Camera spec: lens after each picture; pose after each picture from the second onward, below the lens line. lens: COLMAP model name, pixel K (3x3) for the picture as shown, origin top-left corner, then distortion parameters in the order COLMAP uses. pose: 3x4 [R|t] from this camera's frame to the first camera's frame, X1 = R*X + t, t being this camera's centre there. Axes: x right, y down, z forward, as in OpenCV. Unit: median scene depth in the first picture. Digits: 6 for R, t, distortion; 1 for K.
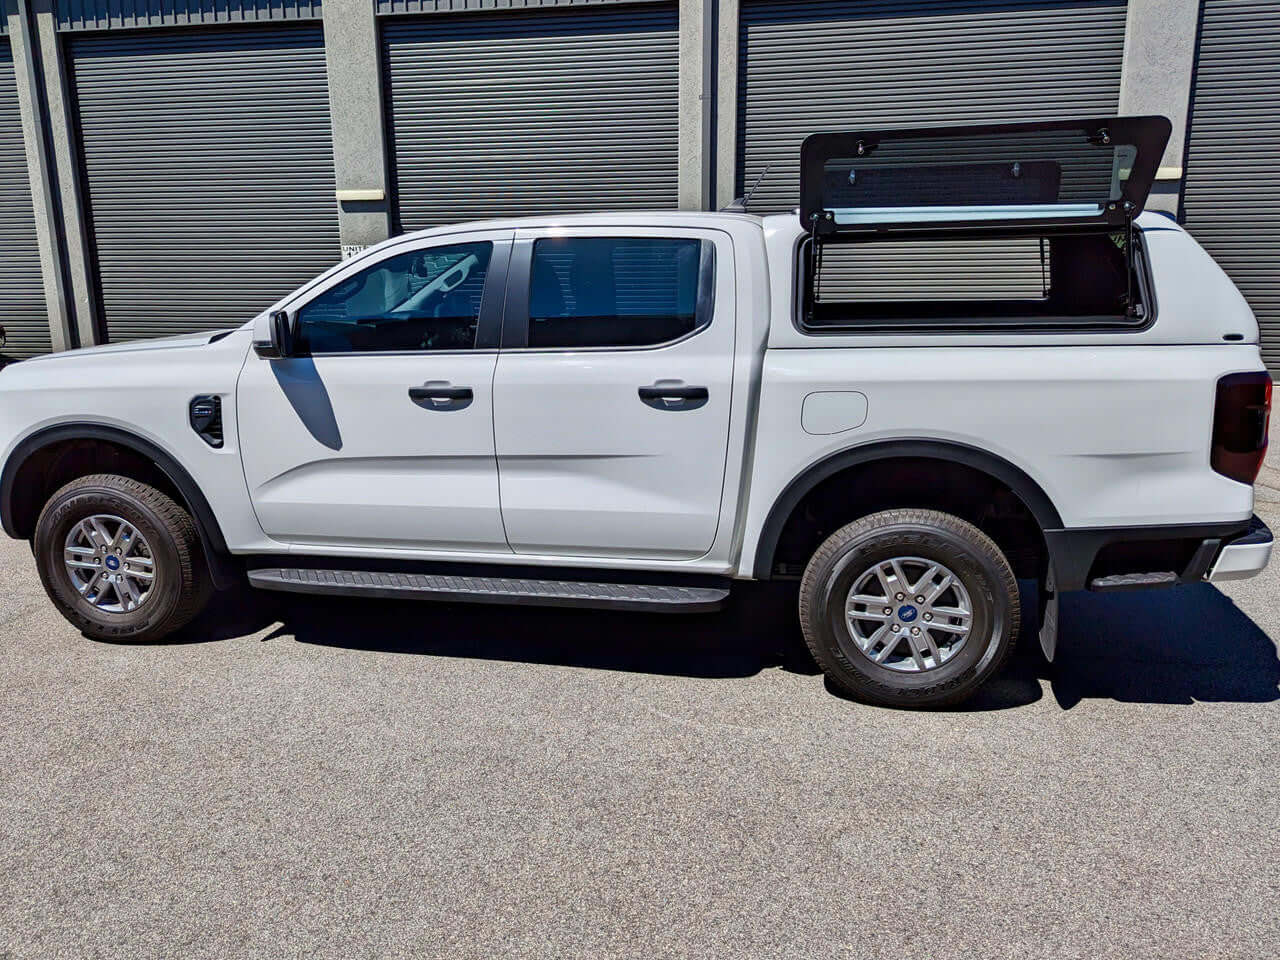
lens RADIAL K [[977.6, 0, 614.8], [0, 977.6, 489.6], [0, 0, 1]] dist [0.025188, -0.021488]
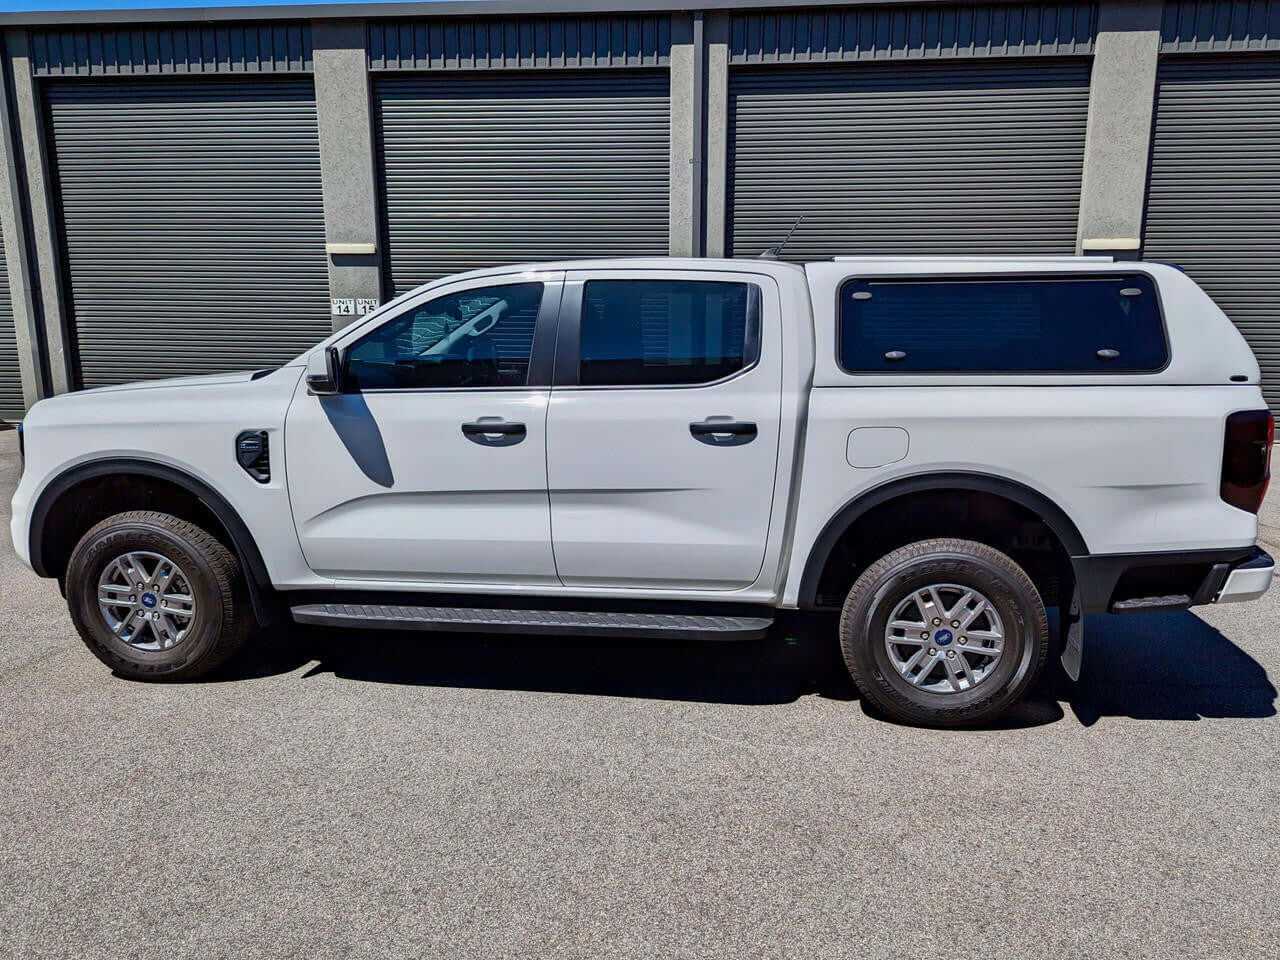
lens RADIAL K [[977.6, 0, 626.4], [0, 977.6, 544.2], [0, 0, 1]] dist [0.025188, -0.021488]
pose [[0.996905, -0.001687, 0.078598, -0.121088], [0.003105, 0.999835, -0.017925, 0.041398], [-0.078555, 0.018114, 0.996745, -0.030018]]
